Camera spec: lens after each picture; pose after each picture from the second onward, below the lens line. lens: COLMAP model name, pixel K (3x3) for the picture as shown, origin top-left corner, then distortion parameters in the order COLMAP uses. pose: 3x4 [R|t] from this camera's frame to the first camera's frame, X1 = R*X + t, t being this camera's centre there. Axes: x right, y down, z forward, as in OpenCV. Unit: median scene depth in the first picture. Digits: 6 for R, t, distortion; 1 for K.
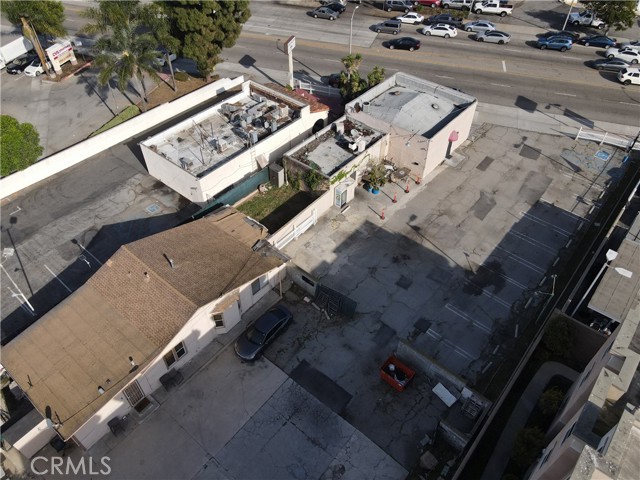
lens RADIAL K [[471.1, 0, 315.4], [0, 471.1, 239.2], [0, 0, 1]] dist [0.000082, 0.021962]
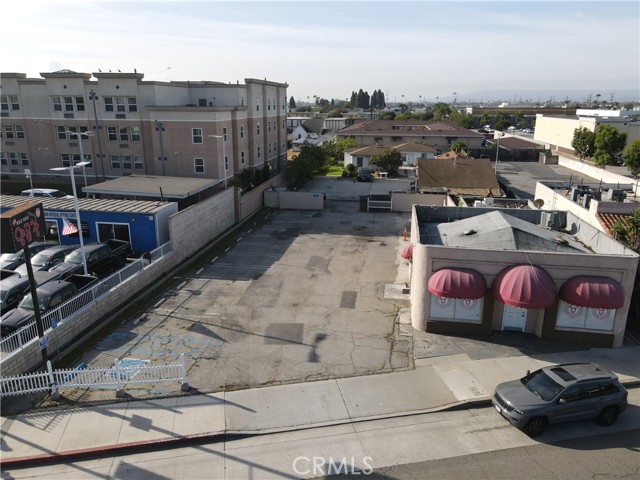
lens RADIAL K [[471.1, 0, 315.1], [0, 471.1, 233.7], [0, 0, 1]] dist [0.000082, 0.021962]
pose [[-0.860899, 0.135076, -0.490518, 0.810959], [-0.362352, 0.514000, 0.777499, -0.770152], [0.357147, 0.847088, -0.393557, 1.390897]]
